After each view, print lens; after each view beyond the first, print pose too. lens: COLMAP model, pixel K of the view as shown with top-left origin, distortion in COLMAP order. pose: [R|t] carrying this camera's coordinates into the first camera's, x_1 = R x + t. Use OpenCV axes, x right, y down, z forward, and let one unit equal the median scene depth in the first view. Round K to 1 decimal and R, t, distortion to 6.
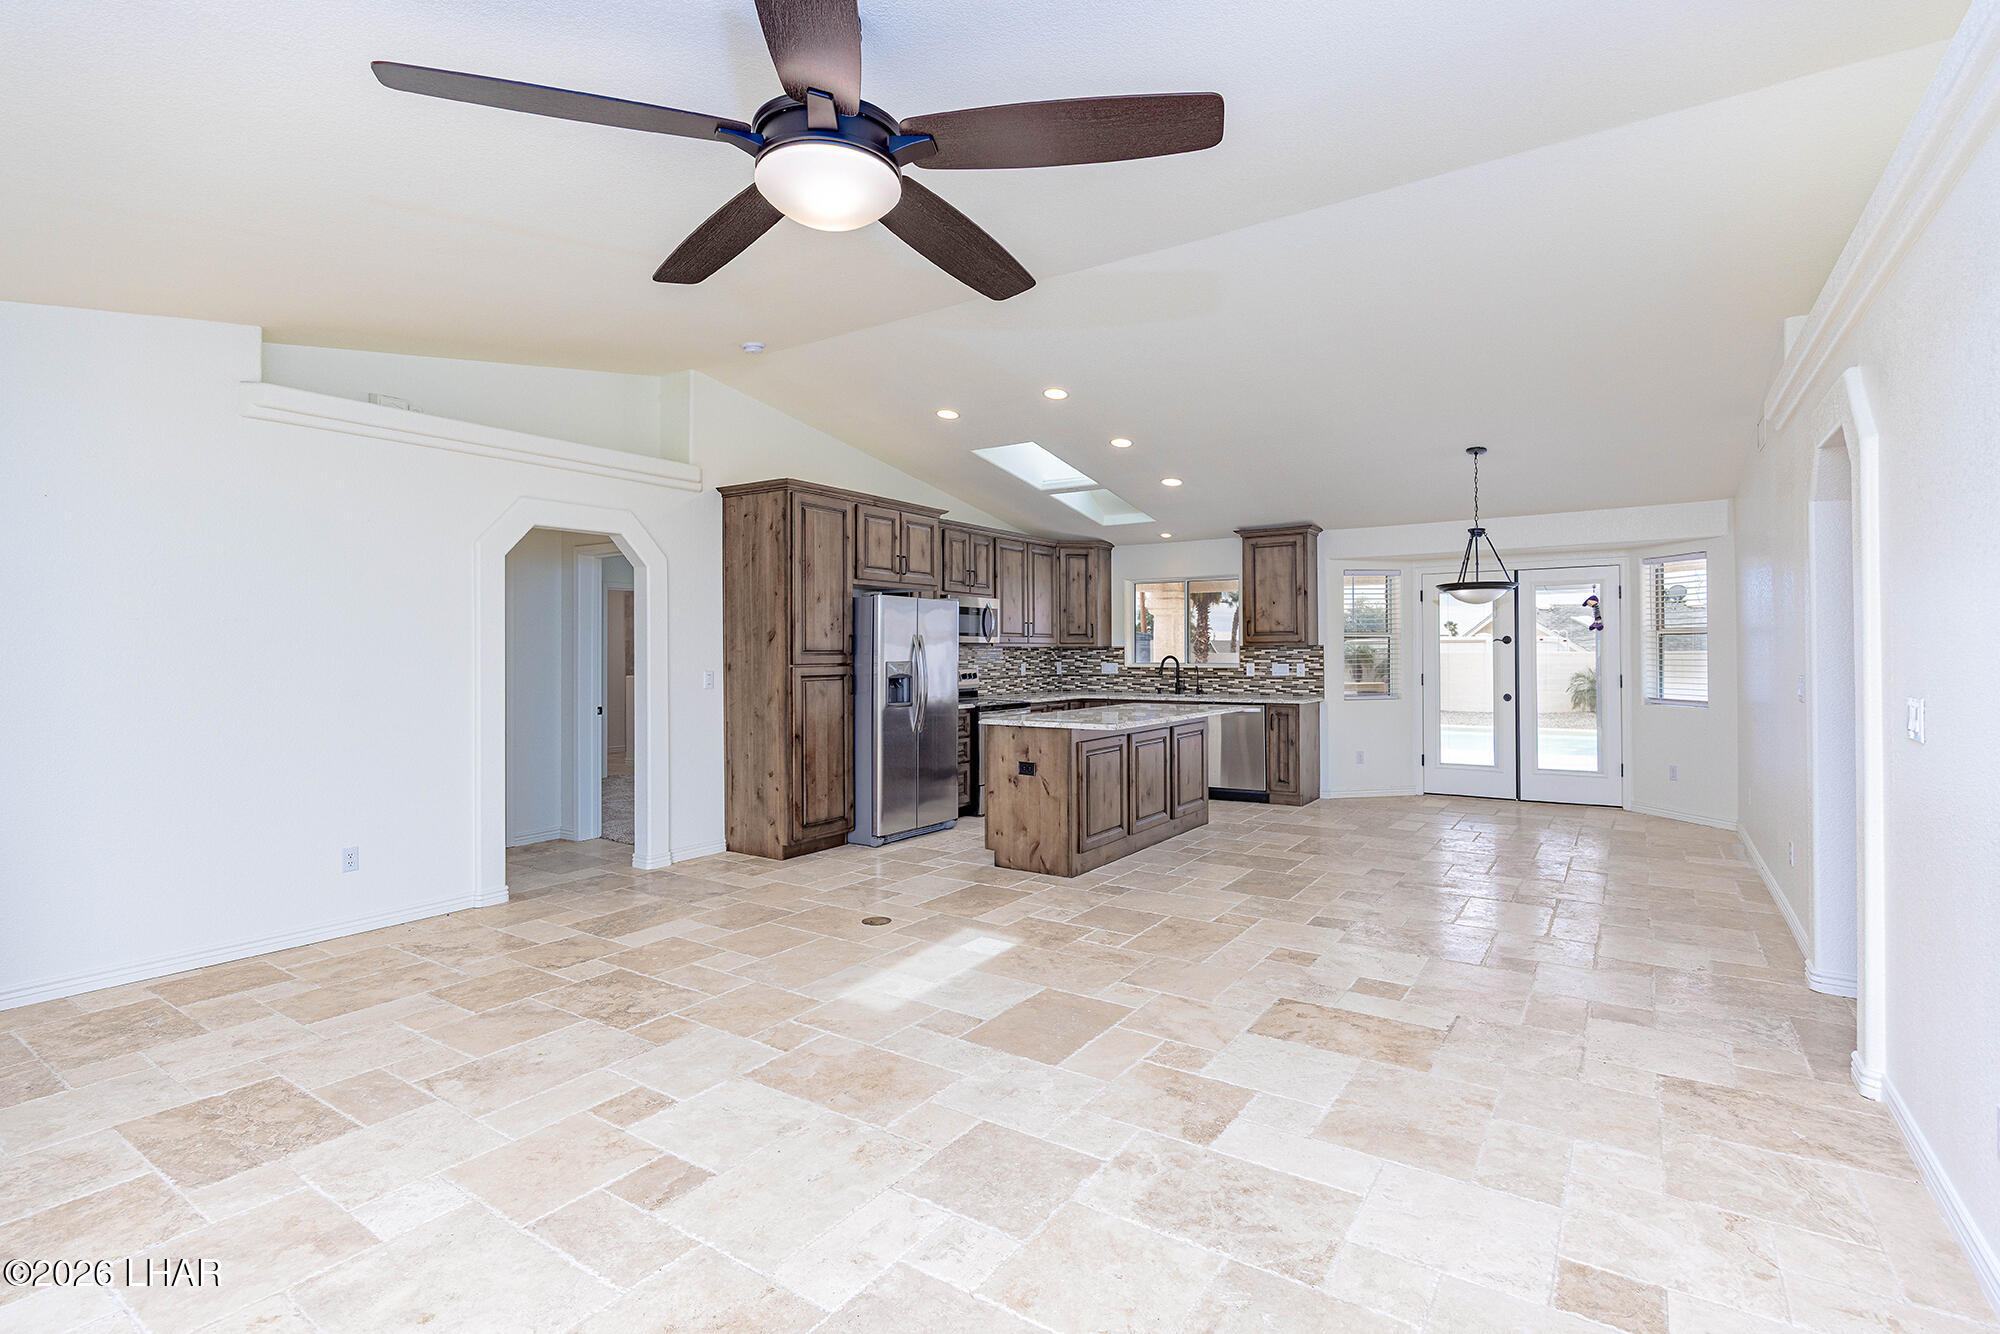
lens RADIAL K [[942.9, 0, 1017.0], [0, 942.9, 644.5], [0, 0, 1]] dist [-0.005302, -0.000505]
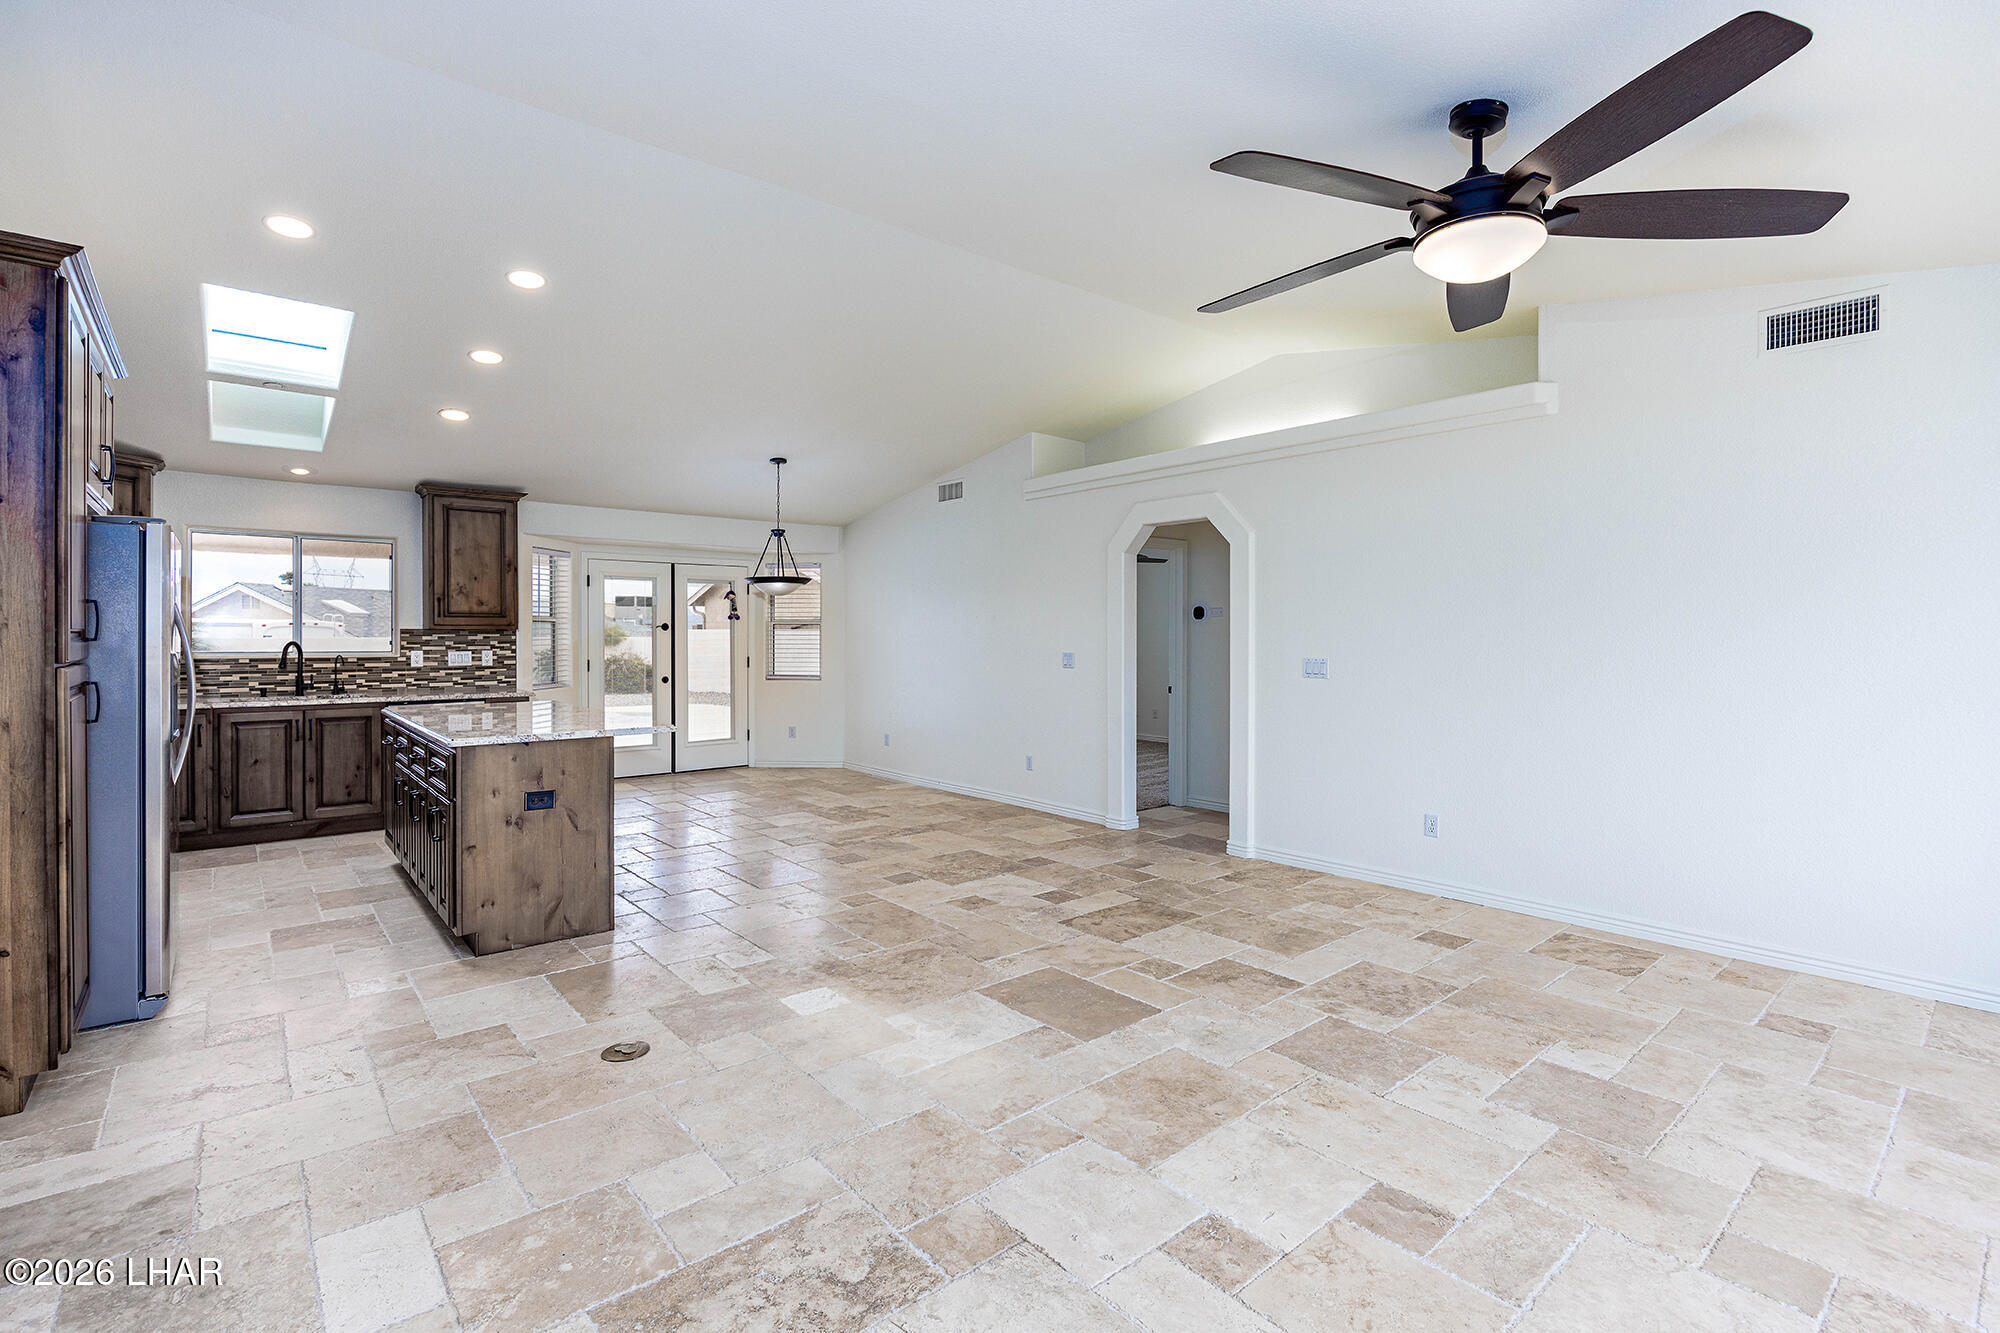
lens RADIAL K [[914.0, 0, 1015.8], [0, 914.0, 628.9], [0, 0, 1]] dist [-0.012009, 0.000644]
pose [[0.268797, 0.011452, 0.963129, -0.569589], [-0.009803, 0.999910, -0.009154, 0.005112], [-0.963147, -0.006981, 0.268885, 0.480442]]
